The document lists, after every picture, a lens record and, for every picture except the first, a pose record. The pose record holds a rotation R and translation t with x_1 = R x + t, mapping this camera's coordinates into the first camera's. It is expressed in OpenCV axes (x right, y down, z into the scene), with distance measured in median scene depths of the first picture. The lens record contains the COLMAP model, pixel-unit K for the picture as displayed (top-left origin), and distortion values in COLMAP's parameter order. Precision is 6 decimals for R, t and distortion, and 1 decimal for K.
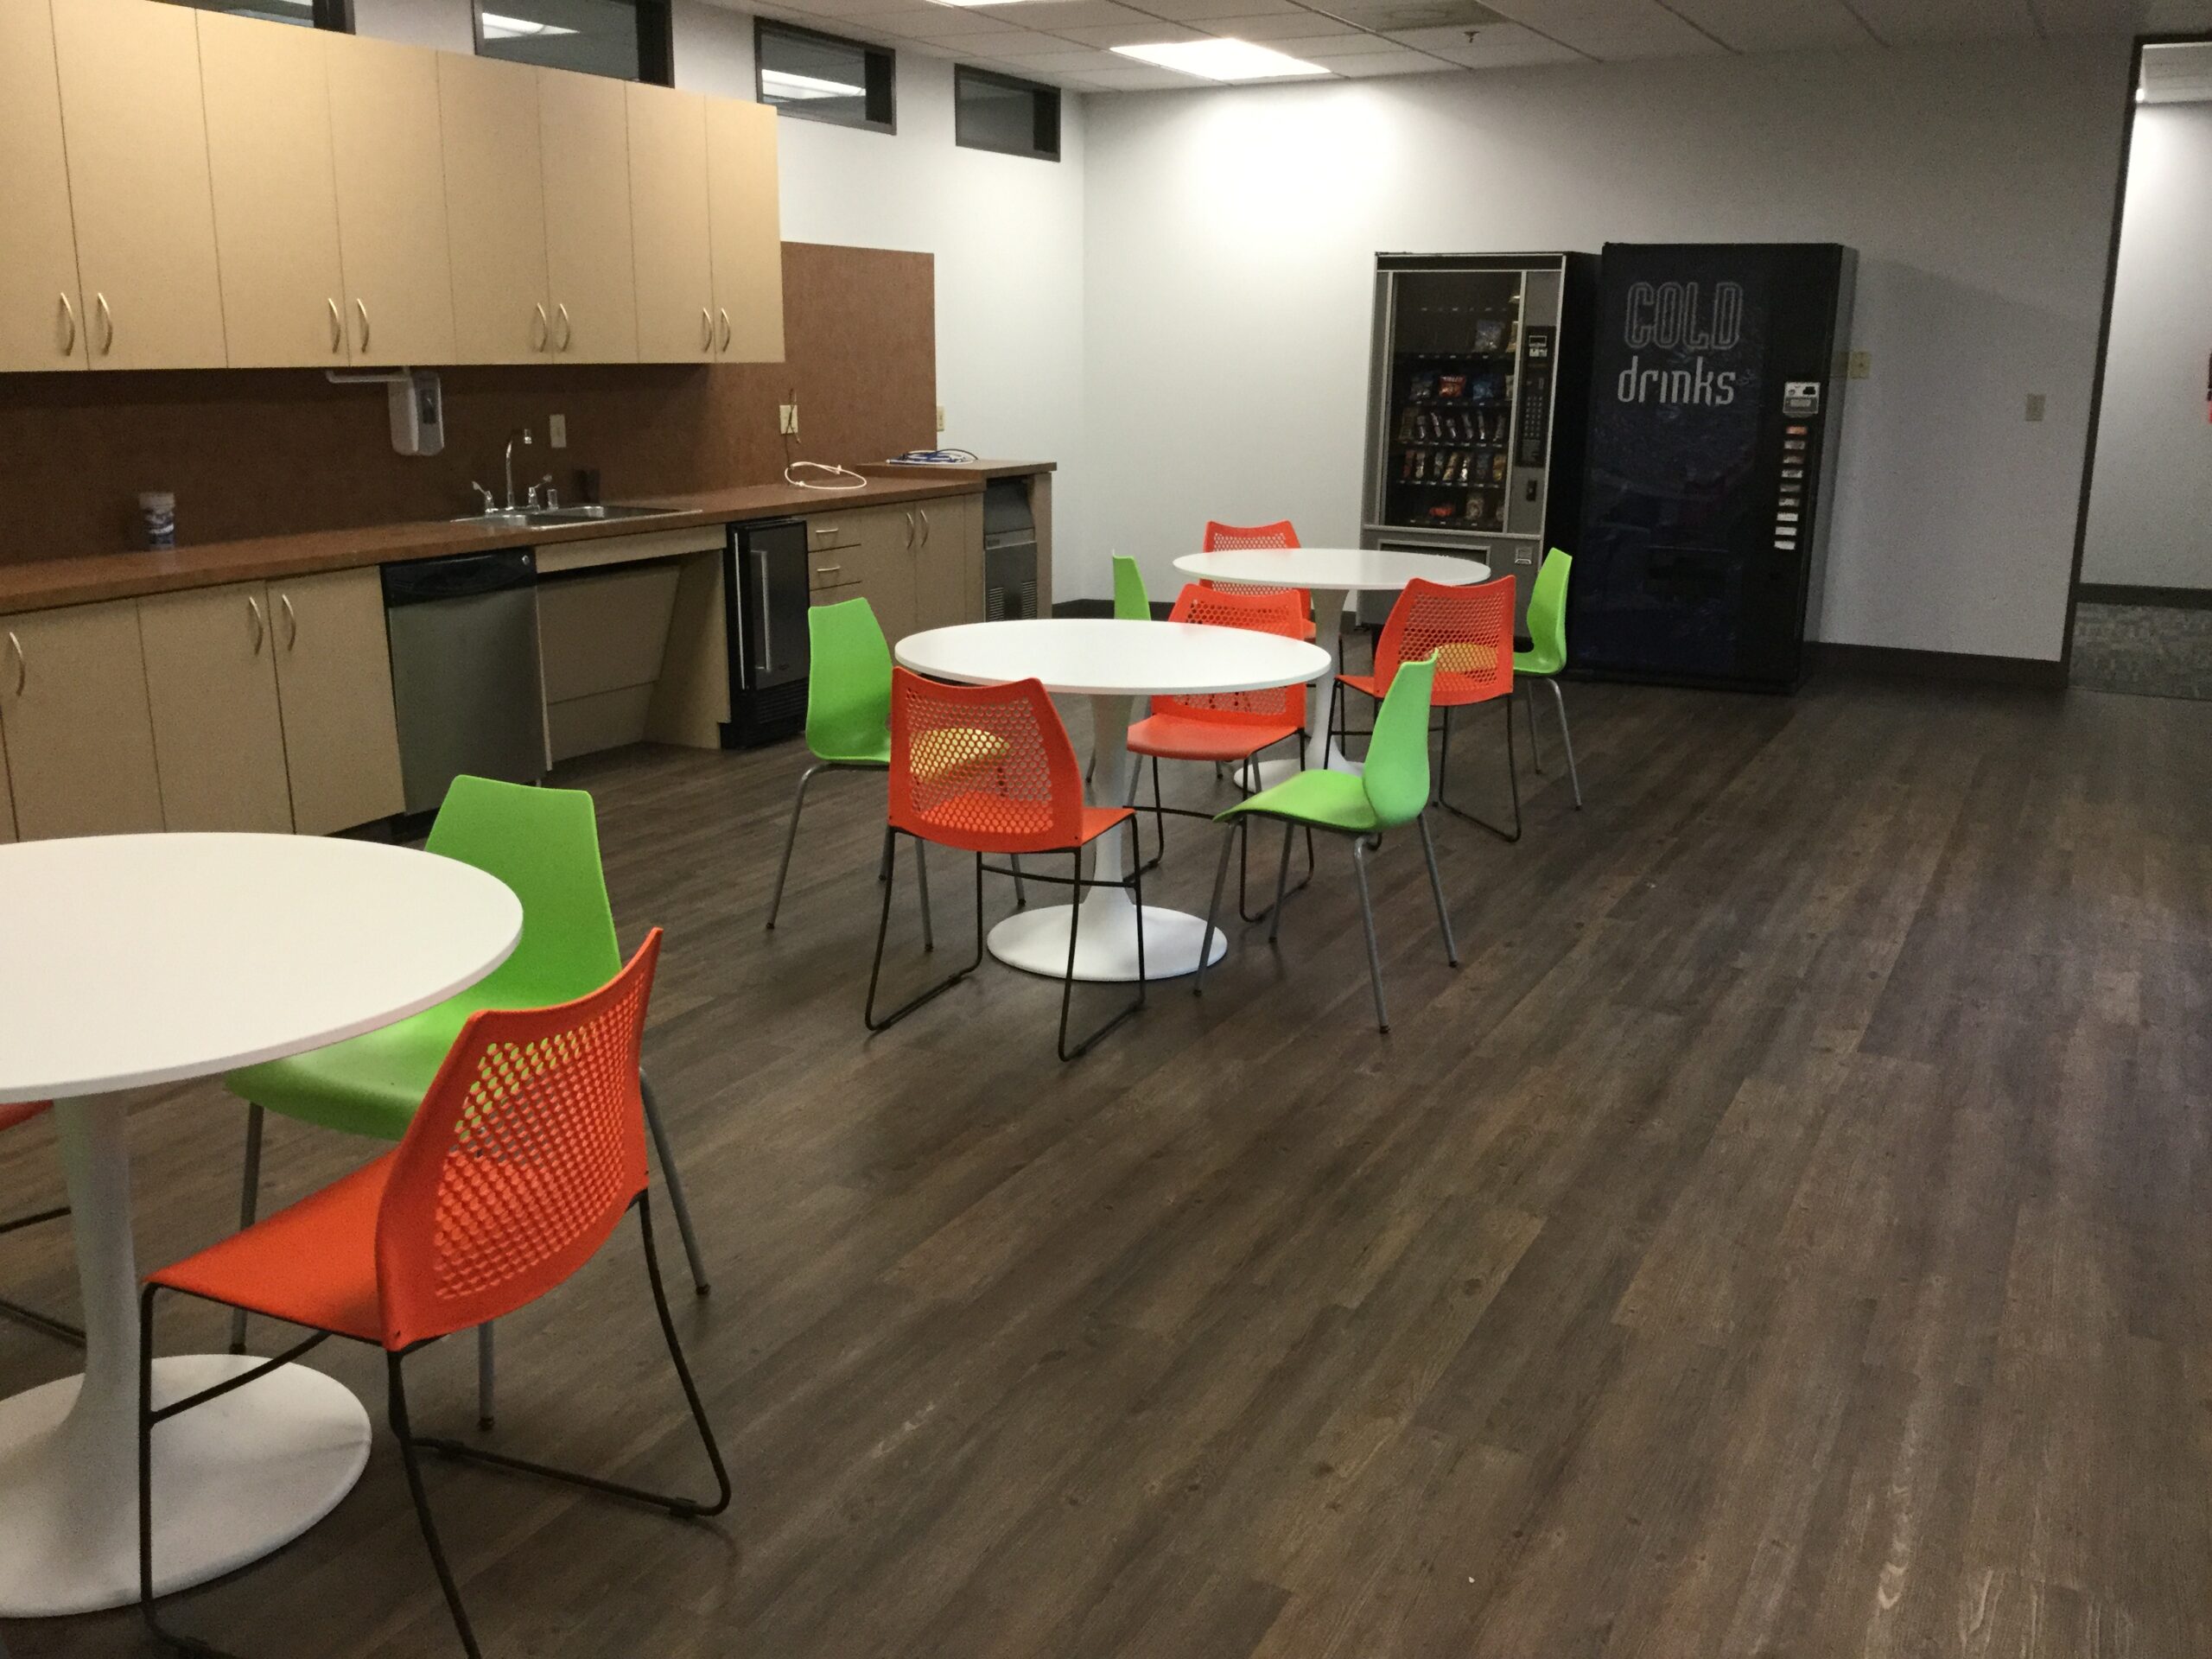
lens RADIAL K [[2021.1, 0, 1122.5], [0, 2021.1, 838.1], [0, 0, 1]] dist [0.012461, 0.000000]
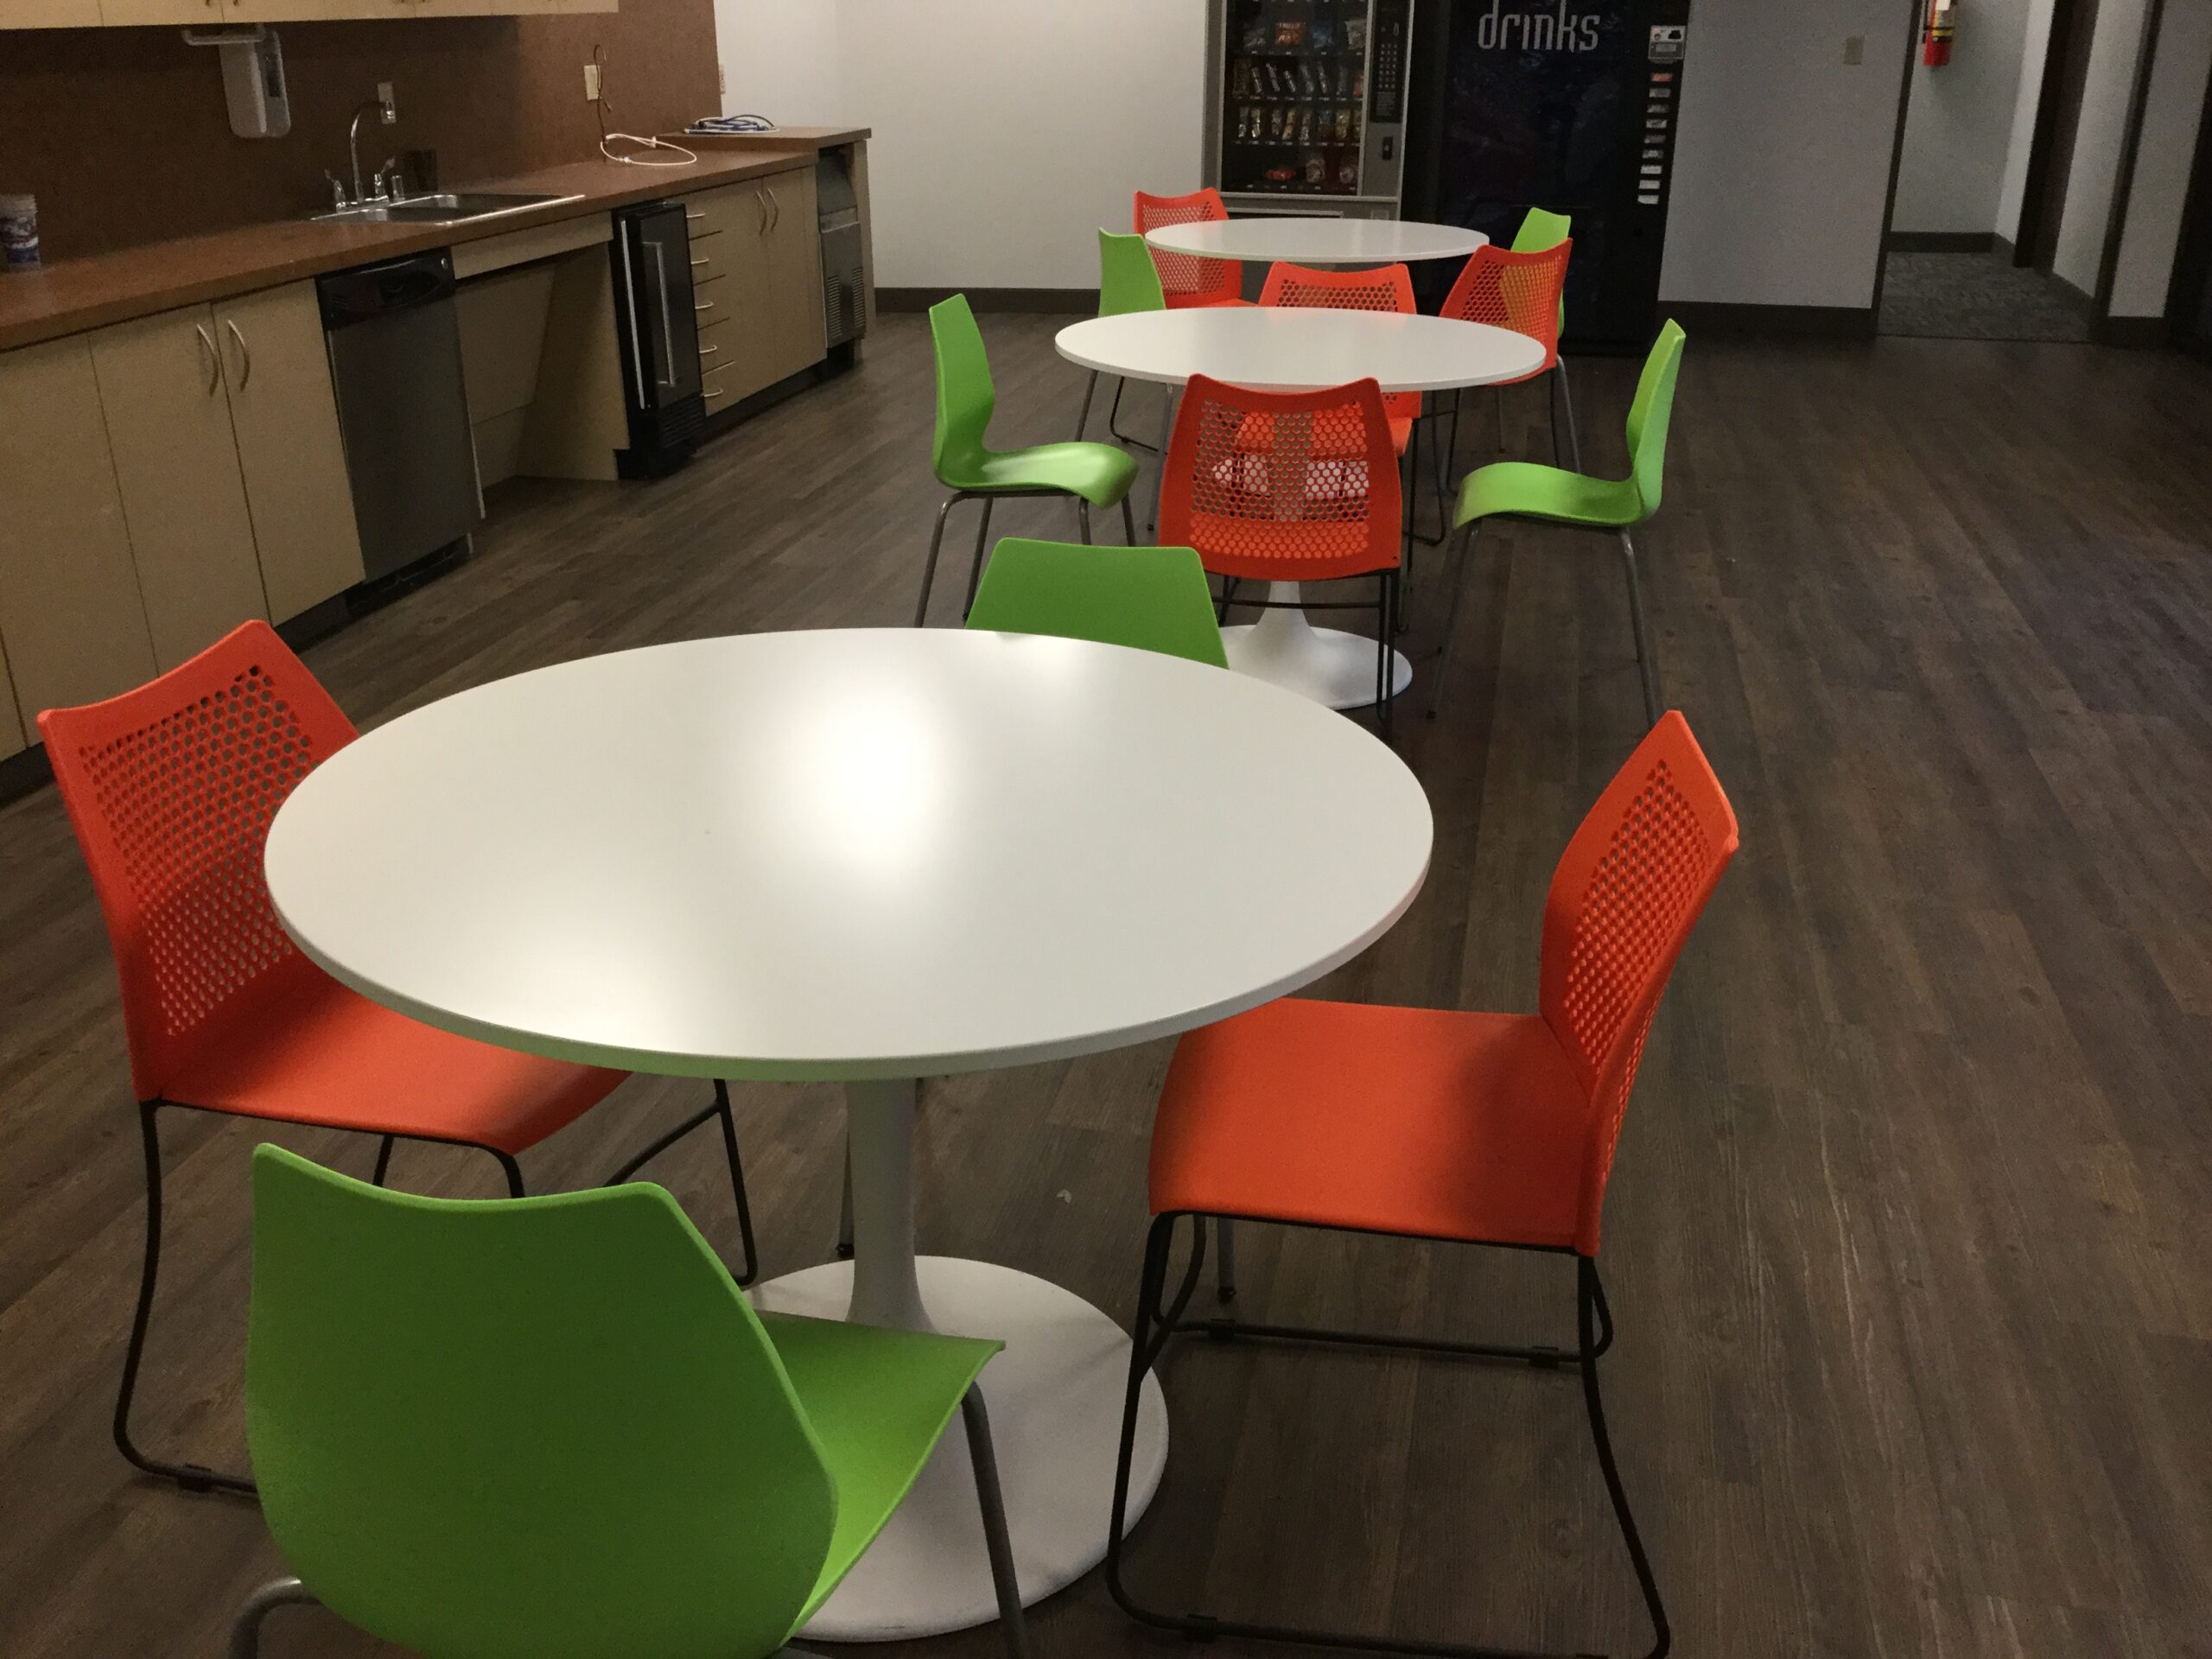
lens RADIAL K [[2021.1, 0, 1104.3], [0, 2021.1, 842.7], [0, 0, 1]] dist [0.012461, 0.000000]
pose [[0.963297, -0.109204, 0.245222, -0.205425], [0.069305, 0.983717, 0.165824, -0.018153], [-0.259338, -0.142742, 0.955180, 0.079848]]
